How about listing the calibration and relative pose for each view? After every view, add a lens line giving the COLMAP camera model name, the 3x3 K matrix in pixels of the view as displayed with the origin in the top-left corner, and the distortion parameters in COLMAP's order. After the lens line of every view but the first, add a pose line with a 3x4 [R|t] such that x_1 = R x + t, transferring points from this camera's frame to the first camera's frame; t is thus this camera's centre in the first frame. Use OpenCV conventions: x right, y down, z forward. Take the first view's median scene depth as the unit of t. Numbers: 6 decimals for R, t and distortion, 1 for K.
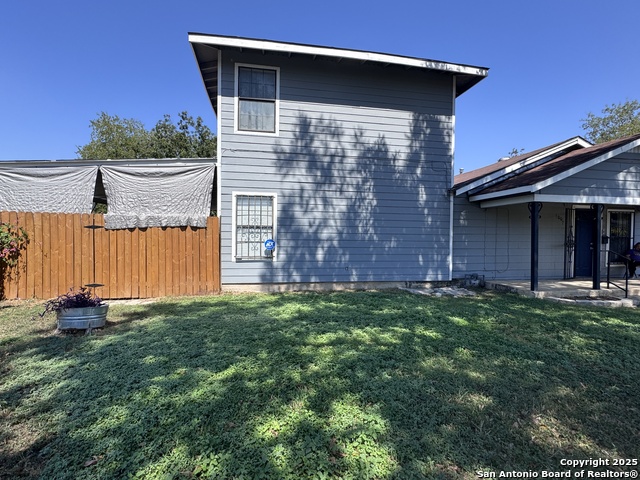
lens RADIAL K [[319.5, 0, 319.7], [0, 319.5, 239.1], [0, 0, 1]] dist [0.002249, -0.001298]
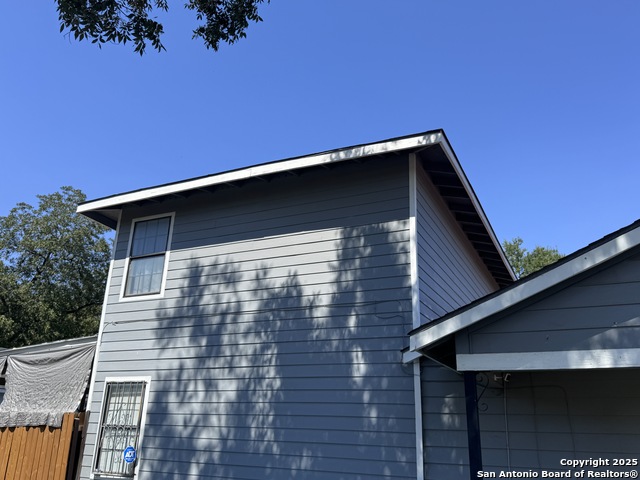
lens RADIAL K [[539.3, 0, 316.6], [0, 539.3, 235.3], [0, 0, 1]] dist [0.069251, -0.105900]
pose [[0.804003, -0.191219, -0.563040, 0.895277], [-0.031170, 0.932028, -0.361044, -0.012028], [0.593808, 0.307831, 0.743393, 0.232100]]
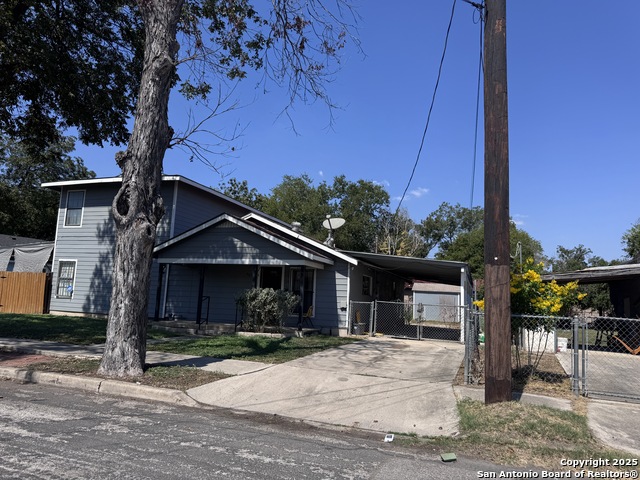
lens RADIAL K [[458.5, 0, 320.5], [0, 458.5, 246.3], [0, 0, 1]] dist [0.056913, -0.072792]
pose [[0.859978, -0.029964, -0.509451, 2.305016], [-0.045372, 0.989833, -0.134807, 0.066296], [0.508310, 0.139046, 0.849875, -0.485628]]
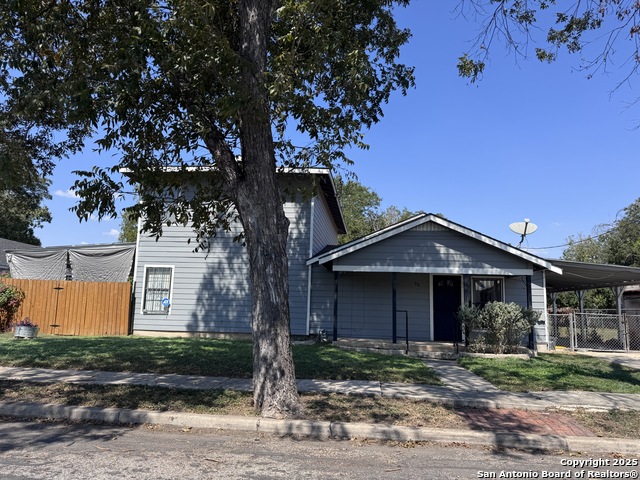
lens RADIAL K [[458.5, 0, 315.6], [0, 458.5, 238.4], [0, 0, 1]] dist [0.056913, -0.072792]
pose [[0.957016, -0.024882, -0.288965, 1.052679], [-0.022930, 0.986704, -0.160904, 0.050804], [0.289126, 0.160613, 0.943721, -0.753071]]
